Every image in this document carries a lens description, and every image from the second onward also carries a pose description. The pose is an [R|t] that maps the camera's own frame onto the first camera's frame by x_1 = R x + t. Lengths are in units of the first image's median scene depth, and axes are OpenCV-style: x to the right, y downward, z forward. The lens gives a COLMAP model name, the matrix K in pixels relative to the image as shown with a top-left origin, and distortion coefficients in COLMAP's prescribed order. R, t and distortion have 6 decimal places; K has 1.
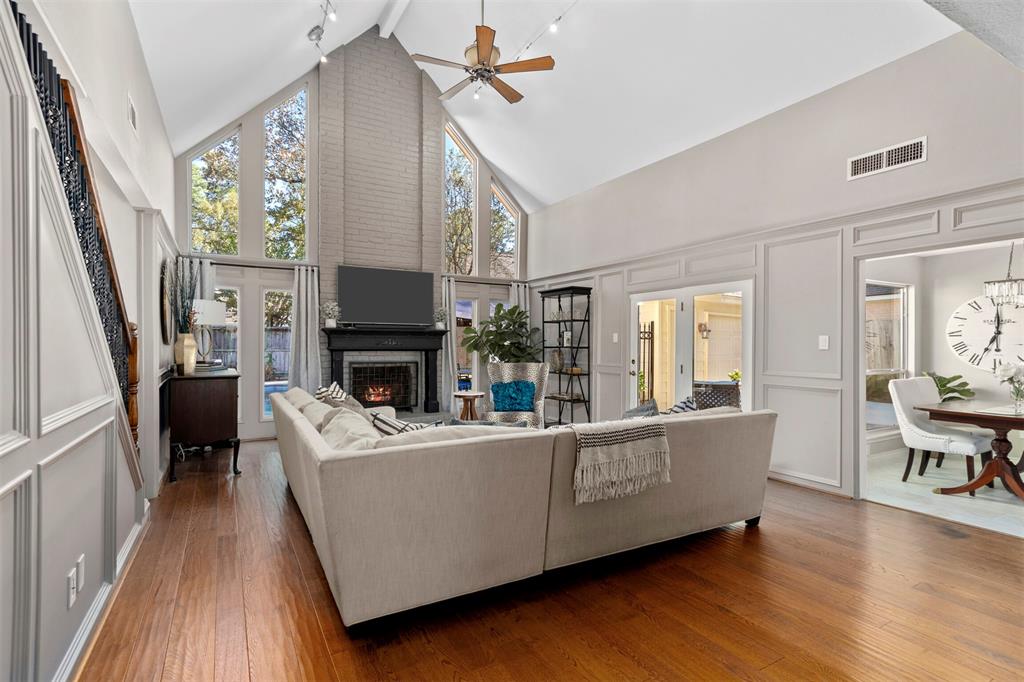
lens RADIAL K [[494.9, 0, 517.2], [0, 494.9, 343.8], [0, 0, 1]] dist [0.011606, 0.002883]
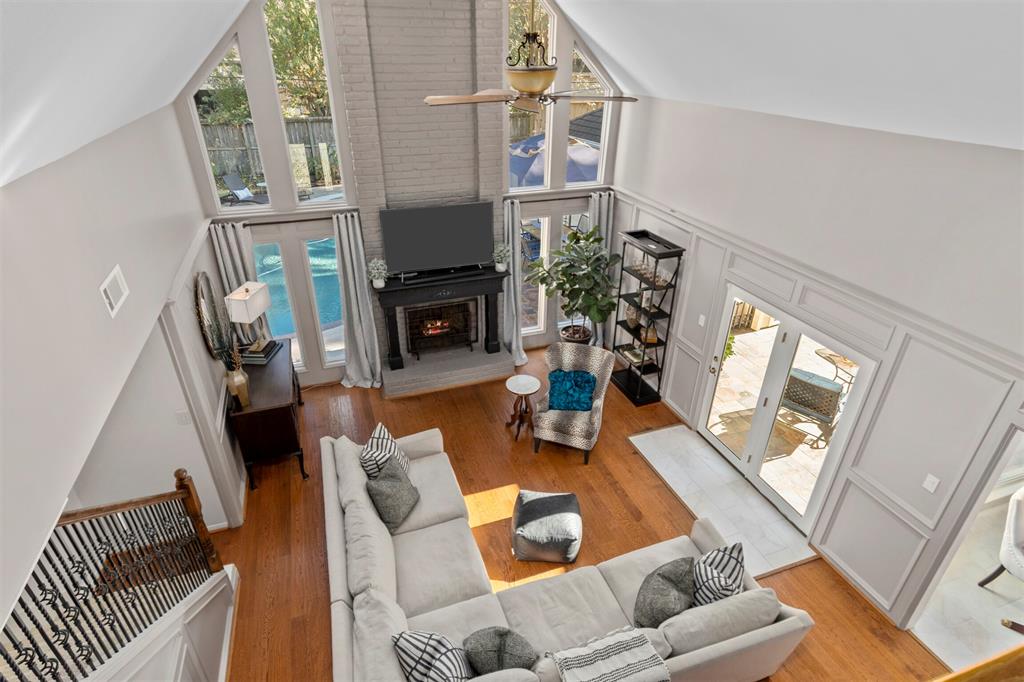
lens RADIAL K [[544.6, 0, 516.6], [0, 544.6, 350.1], [0, 0, 1]] dist [0.017061, -0.001992]
pose [[0.982524, 0.096724, -0.159030, 0.040218], [-0.007478, 0.874203, 0.485504, -0.392803], [0.185984, -0.475830, 0.859649, 0.120276]]
